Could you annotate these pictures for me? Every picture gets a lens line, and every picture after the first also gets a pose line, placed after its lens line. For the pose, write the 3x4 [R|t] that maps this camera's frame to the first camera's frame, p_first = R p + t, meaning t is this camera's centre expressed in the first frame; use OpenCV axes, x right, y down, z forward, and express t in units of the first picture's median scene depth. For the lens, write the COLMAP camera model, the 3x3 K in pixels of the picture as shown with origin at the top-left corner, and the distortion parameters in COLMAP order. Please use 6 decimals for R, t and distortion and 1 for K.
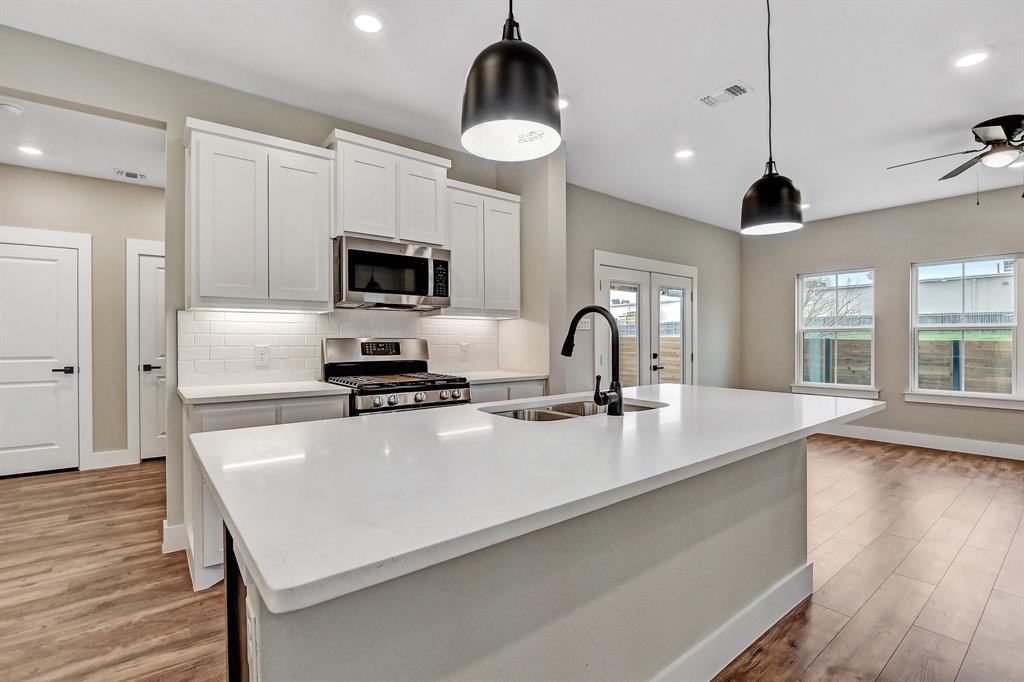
lens RADIAL K [[470.3, 0, 508.2], [0, 470.3, 344.4], [0, 0, 1]] dist [-0.007272, -0.004495]
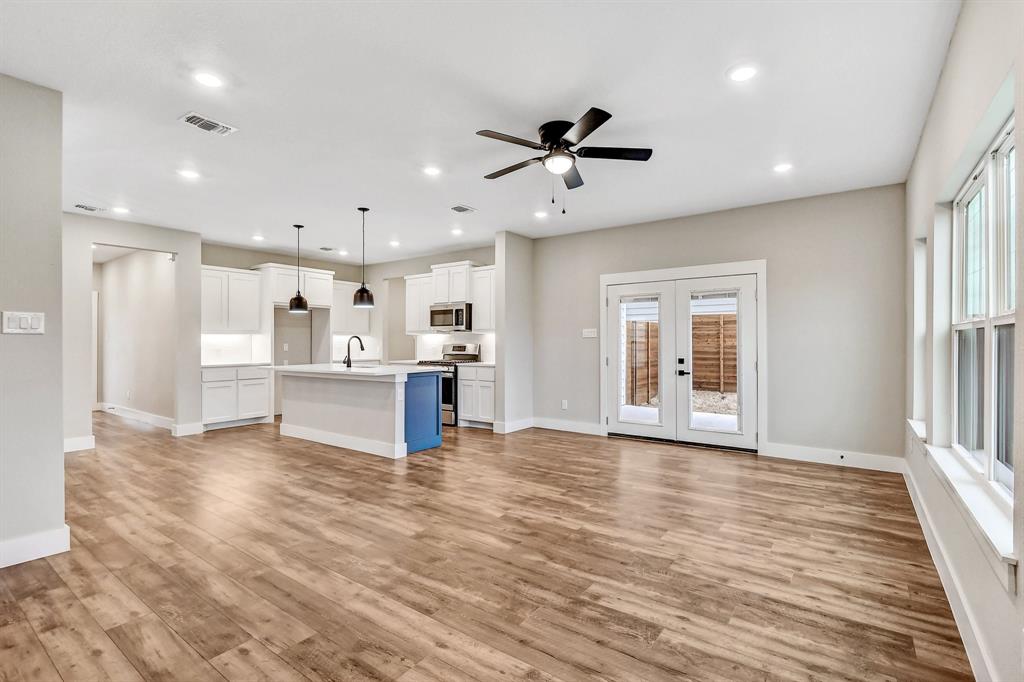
lens RADIAL K [[470.3, 0, 514.0], [0, 470.3, 342.3], [0, 0, 1]] dist [-0.007272, -0.004495]
pose [[0.275545, -0.000180, -0.961288, 1.997092], [-0.008254, 0.999963, -0.002553, -0.018447], [0.961253, 0.008638, 0.275533, 0.621689]]
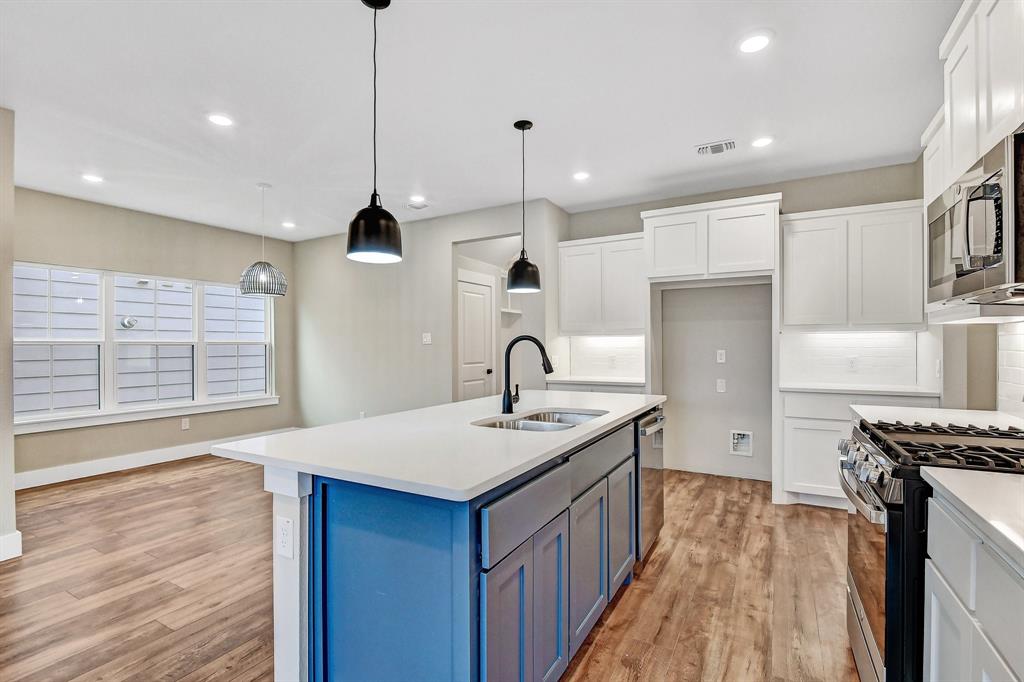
lens RADIAL K [[470.3, 0, 514.5], [0, 470.3, 346.0], [0, 0, 1]] dist [-0.007272, -0.004495]
pose [[-0.922959, 0.007569, -0.384823, 0.387002], [0.002855, 0.999914, 0.012821, -0.036307], [0.384887, 0.010734, -0.922901, 1.190204]]
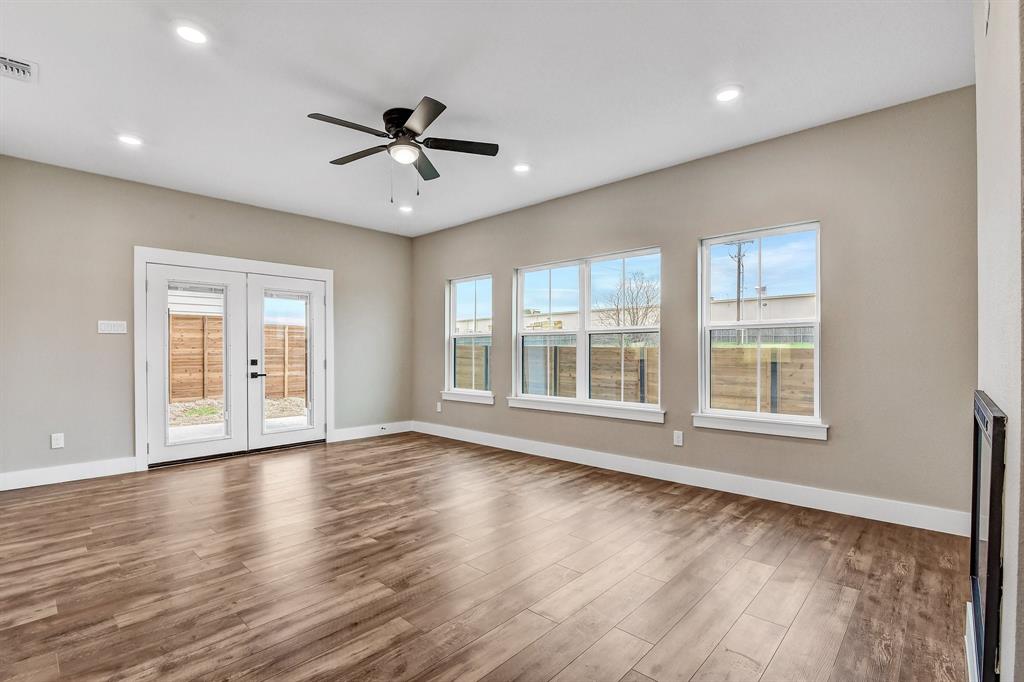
lens RADIAL K [[470.3, 0, 512.7], [0, 470.3, 355.2], [0, 0, 1]] dist [-0.007272, -0.004495]
pose [[0.987558, -0.002621, 0.157235, 1.132040], [0.002458, 0.999996, 0.001228, 0.016048], [-0.157237, -0.000826, 0.987560, -0.008146]]
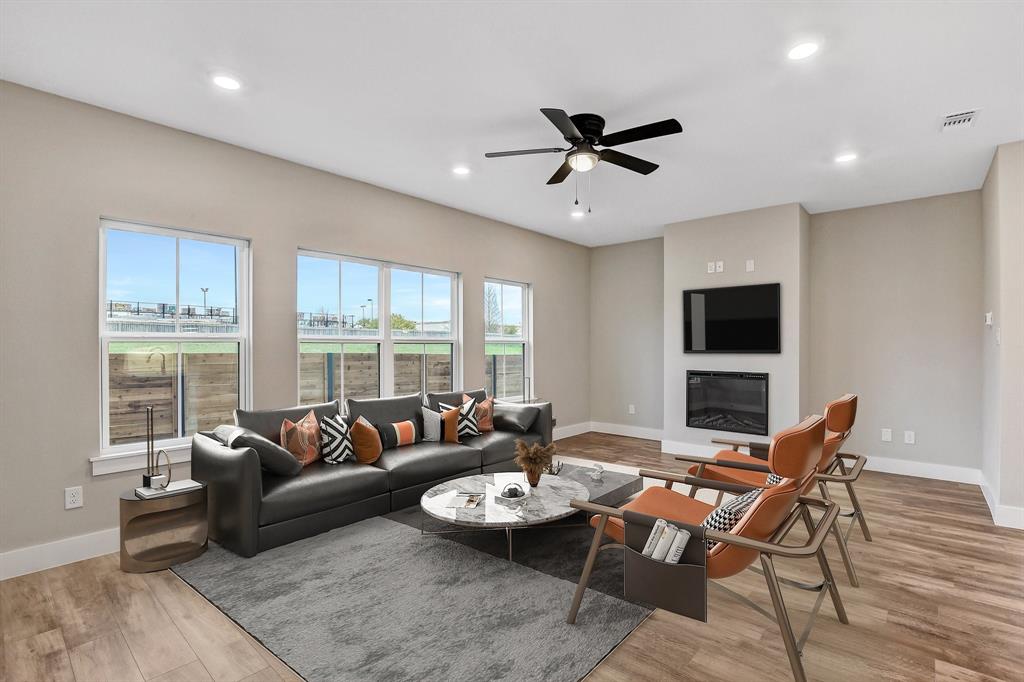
lens RADIAL K [[470.3, 0, 516.9], [0, 470.3, 344.9], [0, 0, 1]] dist [-0.007272, -0.004495]
pose [[-0.188326, 0.003373, 0.982101, 0.174132], [0.008260, 0.999964, -0.001850, -0.035374], [-0.982072, 0.007764, -0.188347, 1.292588]]
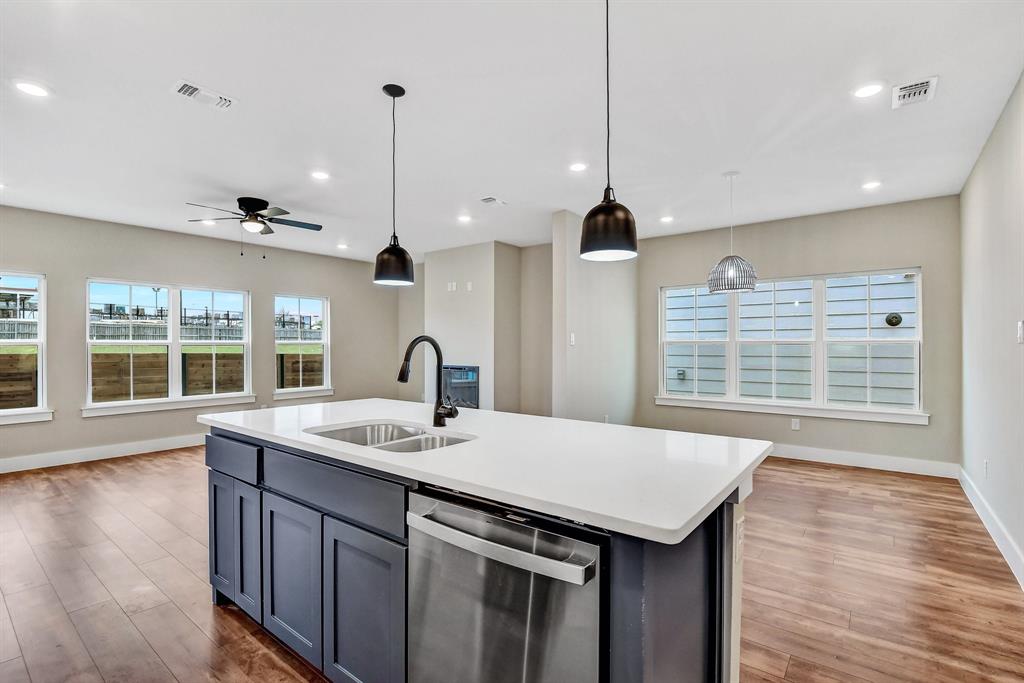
lens RADIAL K [[470.3, 0, 516.7], [0, 470.3, 343.6], [0, 0, 1]] dist [-0.007272, -0.004495]
pose [[-0.244114, 0.006938, 0.969722, -0.507392], [0.011822, 0.999921, -0.004178, -0.028752], [-0.969674, 0.010444, -0.244177, 0.562357]]
